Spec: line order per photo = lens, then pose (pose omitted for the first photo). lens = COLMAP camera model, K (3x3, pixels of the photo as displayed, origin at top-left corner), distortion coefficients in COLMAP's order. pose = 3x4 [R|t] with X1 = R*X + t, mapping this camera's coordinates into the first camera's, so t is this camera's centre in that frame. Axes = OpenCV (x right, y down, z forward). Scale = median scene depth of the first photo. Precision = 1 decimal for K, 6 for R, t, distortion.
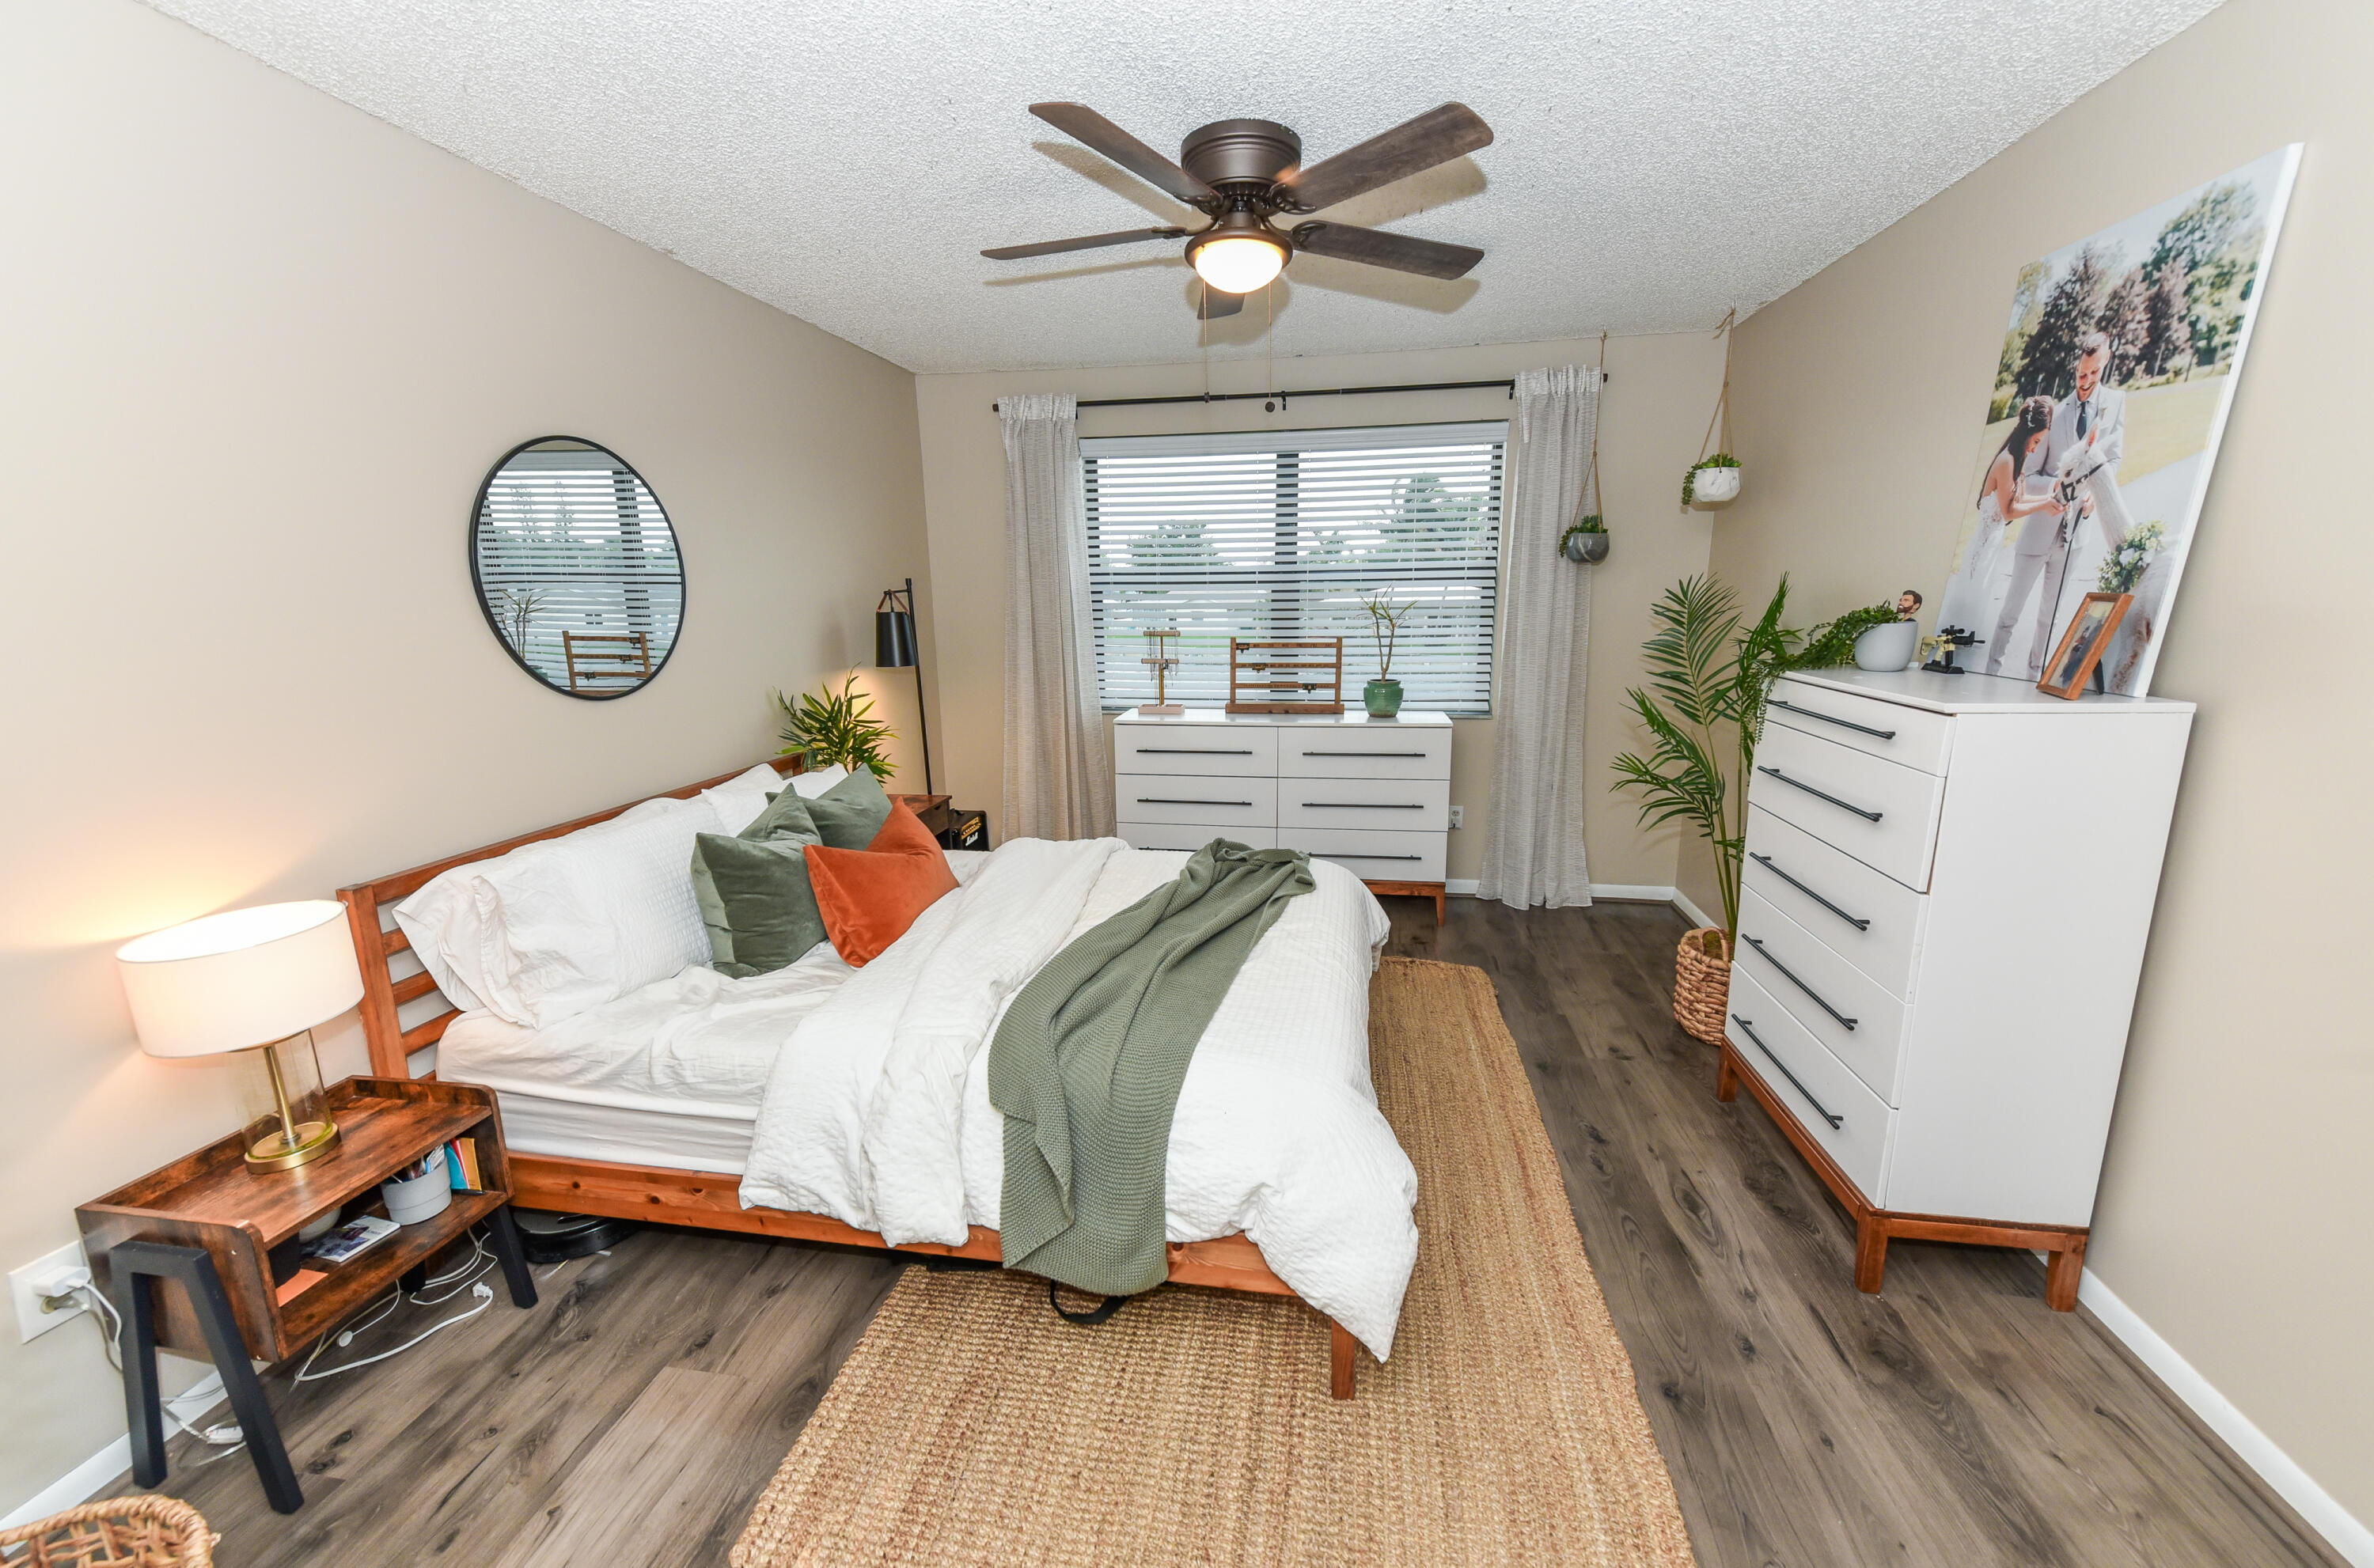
lens RADIAL K [[907.2, 0, 1187.0], [0, 907.2, 784.0], [0, 0, 1]] dist [-0.000851, -0.000037]
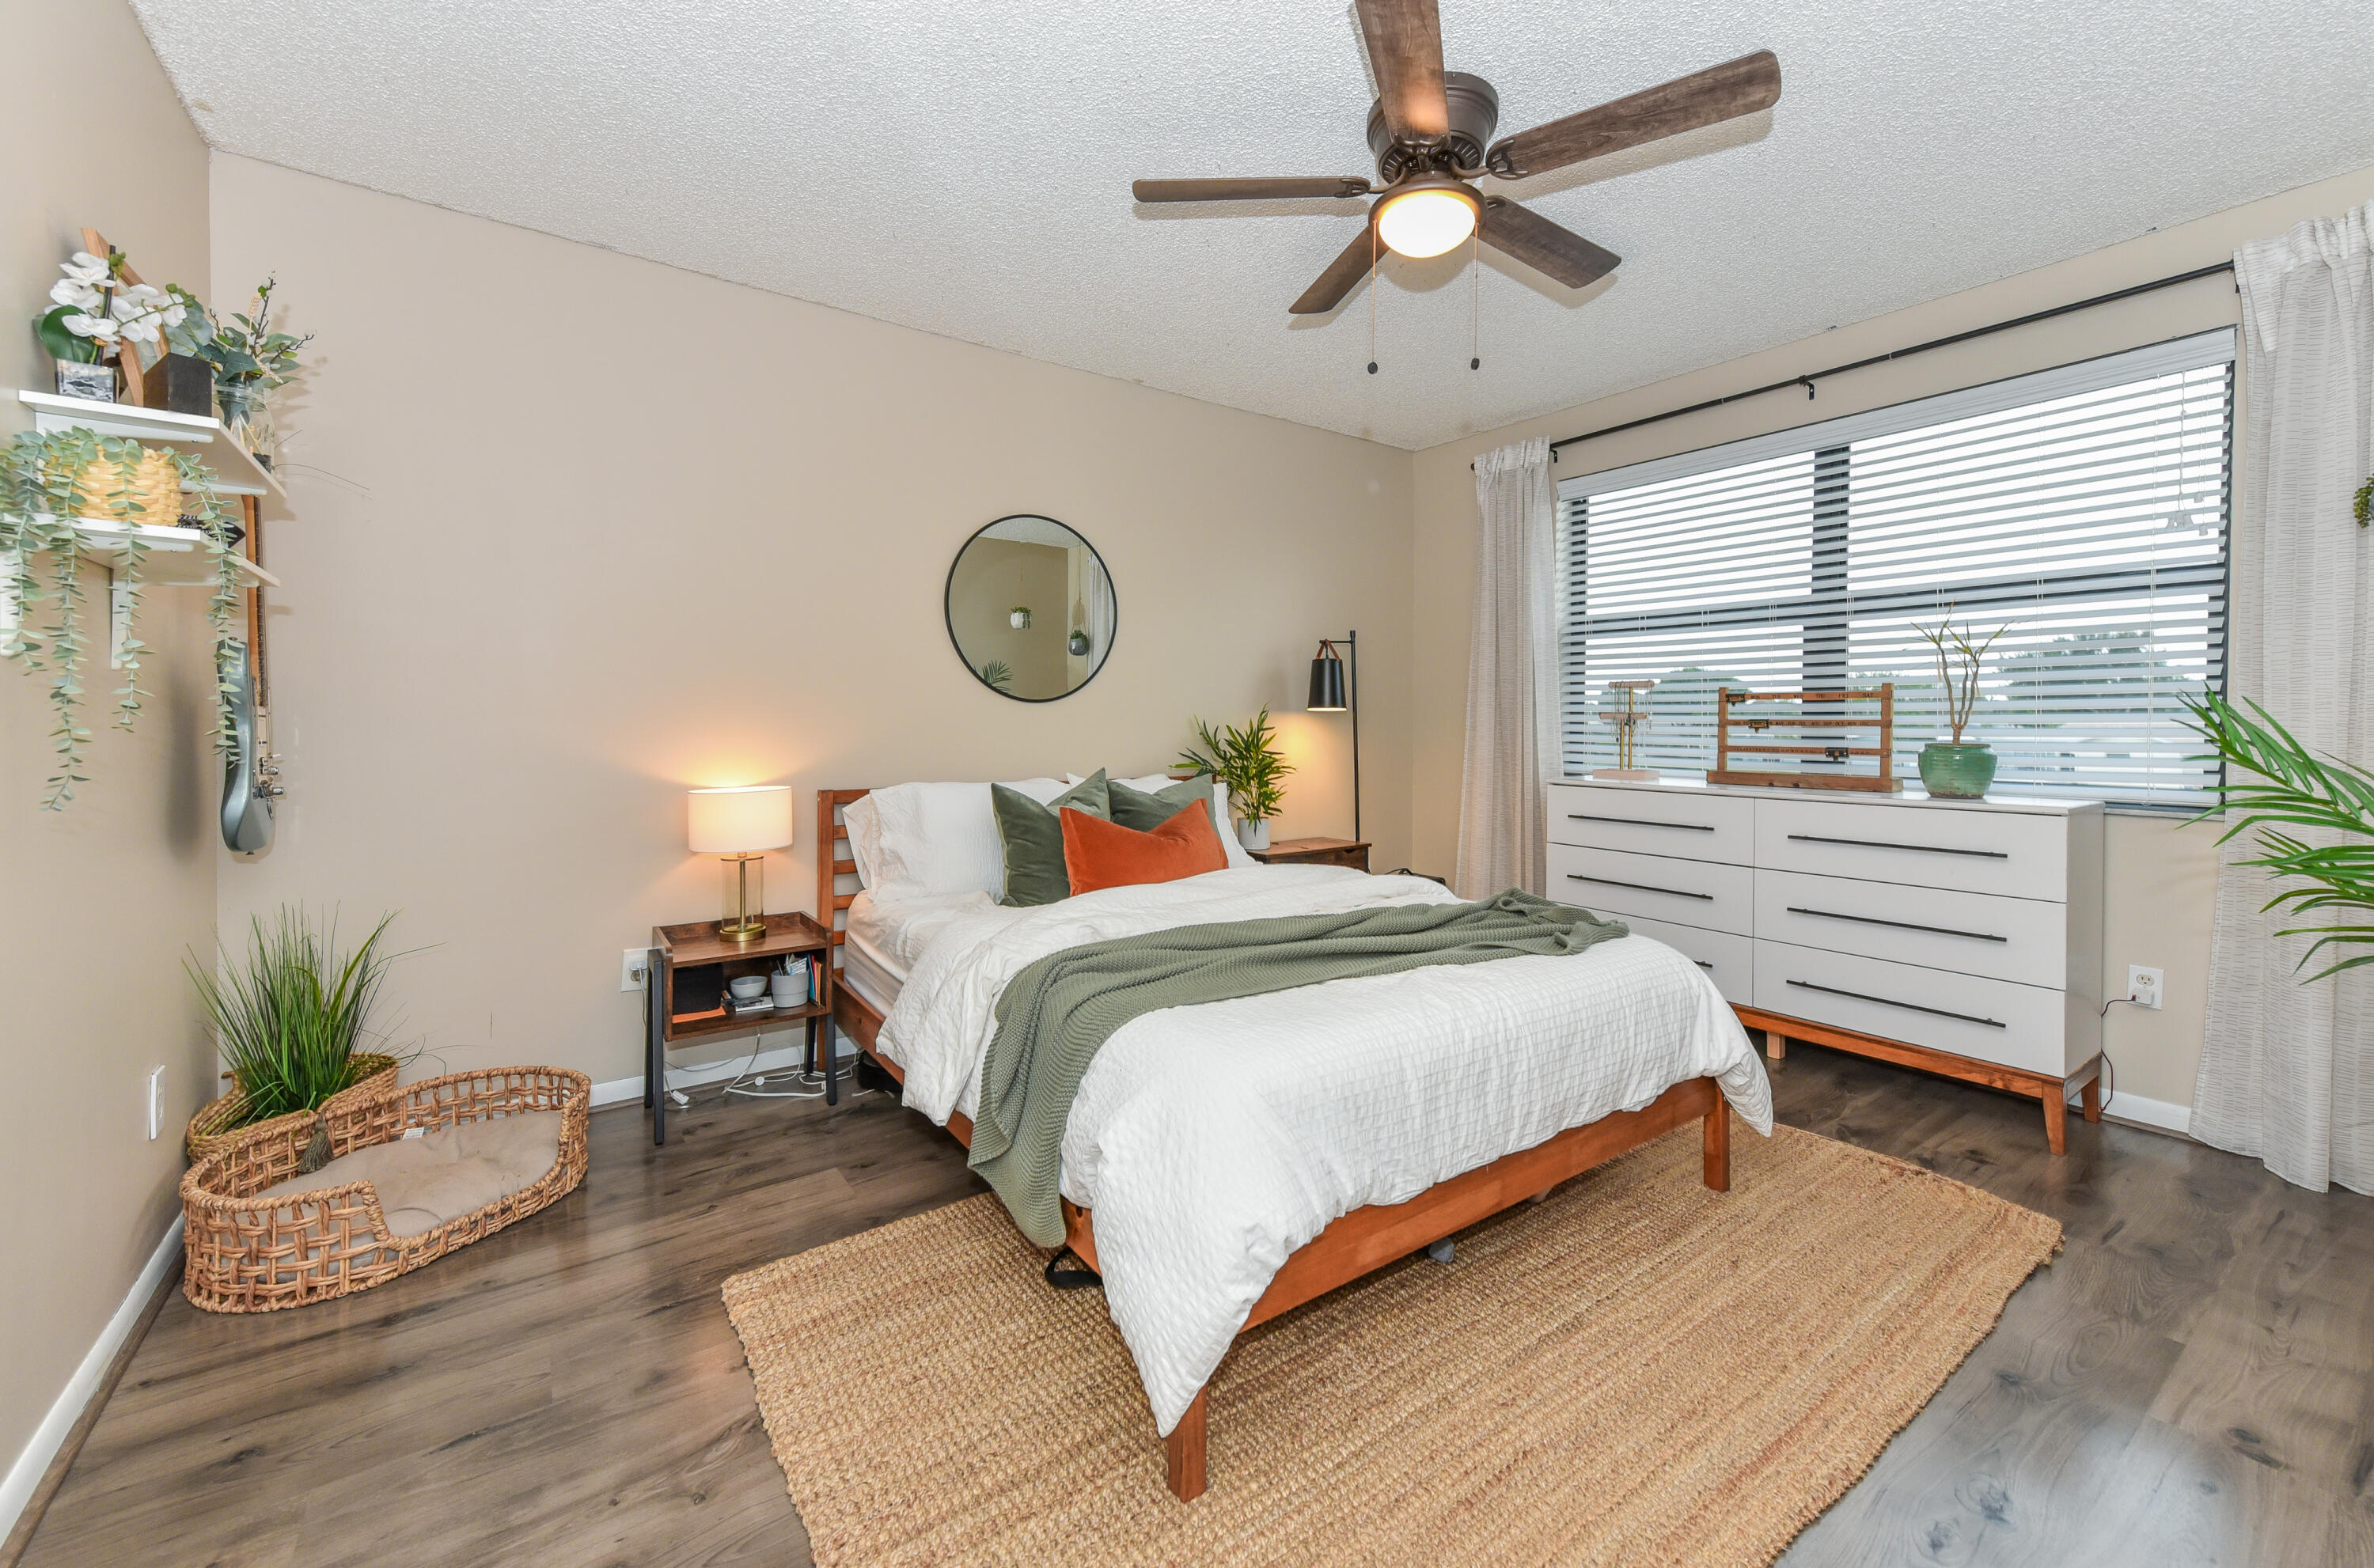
lens RADIAL K [[931.9, 0, 1185.8], [0, 931.9, 759.6], [0, 0, 1]] dist [-0.000393, -0.000150]
pose [[0.703035, 0.038980, -0.710086, 0.304515], [-0.161746, 0.981092, -0.106283, 0.060998], [0.692517, 0.189574, 0.696047, 0.140394]]
